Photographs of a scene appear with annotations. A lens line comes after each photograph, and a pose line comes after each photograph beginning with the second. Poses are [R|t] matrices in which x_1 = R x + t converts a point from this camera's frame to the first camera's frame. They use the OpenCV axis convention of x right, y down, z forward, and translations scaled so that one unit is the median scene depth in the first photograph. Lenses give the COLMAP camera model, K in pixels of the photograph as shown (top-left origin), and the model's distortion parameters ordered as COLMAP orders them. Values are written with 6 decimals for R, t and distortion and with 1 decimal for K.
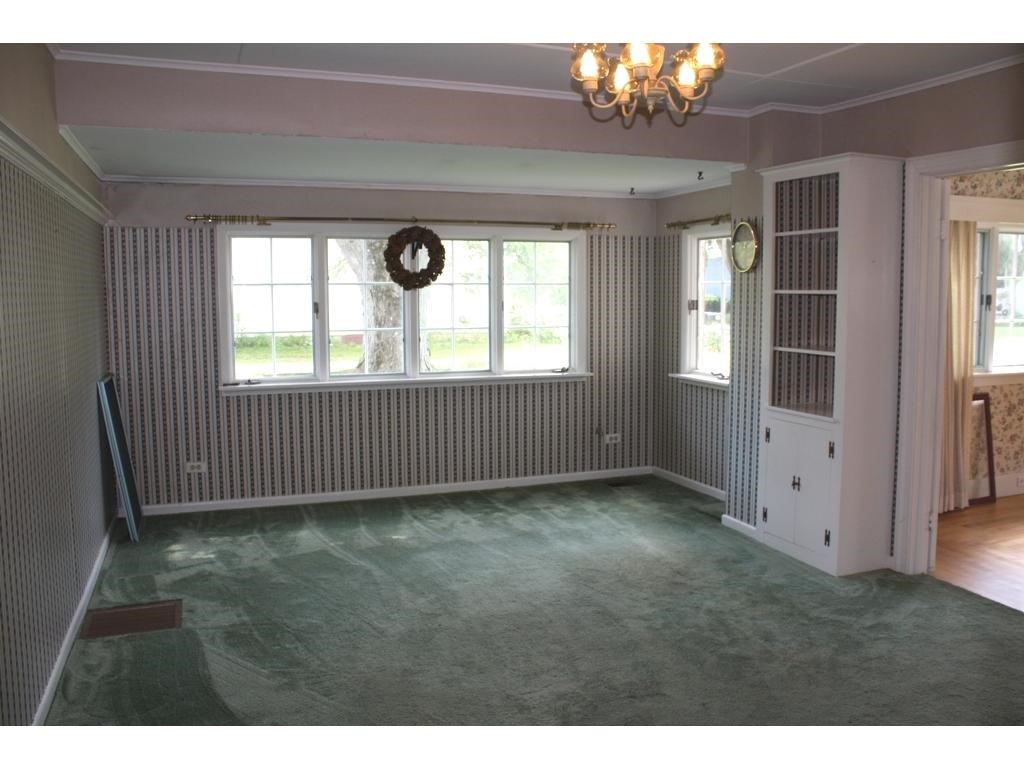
lens RADIAL K [[859.2, 0, 514.5], [0, 859.2, 377.9], [0, 0, 1]] dist [-0.039472, 0.005006]
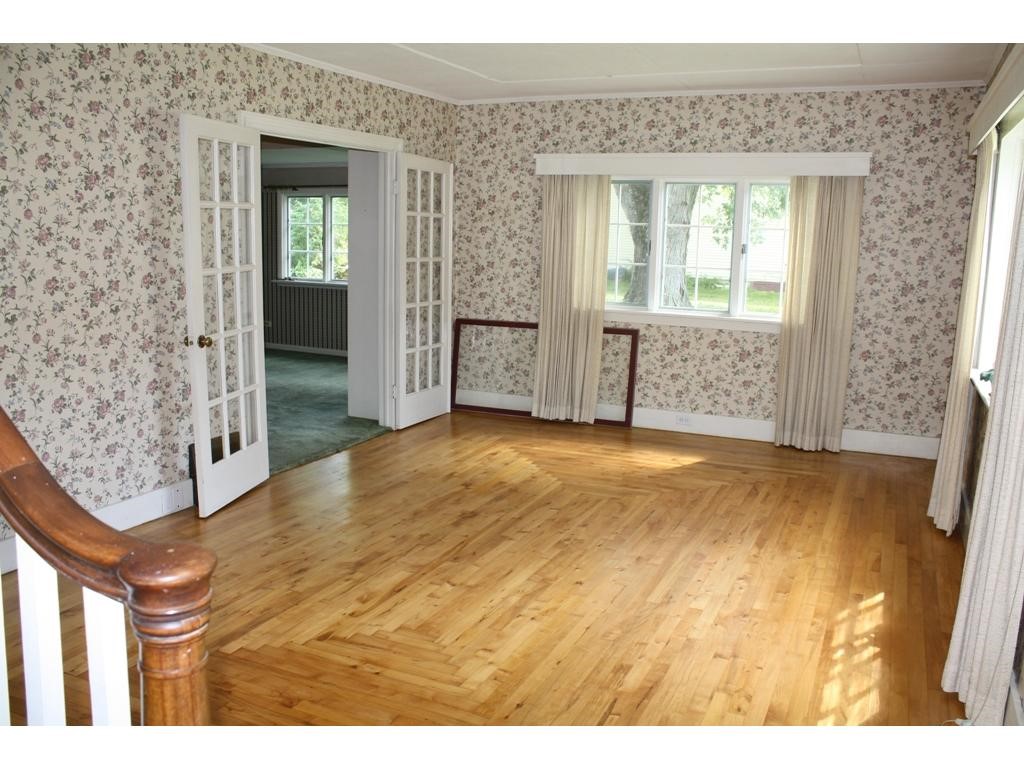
lens RADIAL K [[859.2, 0, 514.1], [0, 859.2, 386.0], [0, 0, 1]] dist [-0.039472, 0.005006]
pose [[0.707626, 0.136216, -0.693333, 1.608767], [-0.090811, 0.990637, 0.101942, -0.011923], [0.700727, -0.009175, 0.713370, 0.130989]]
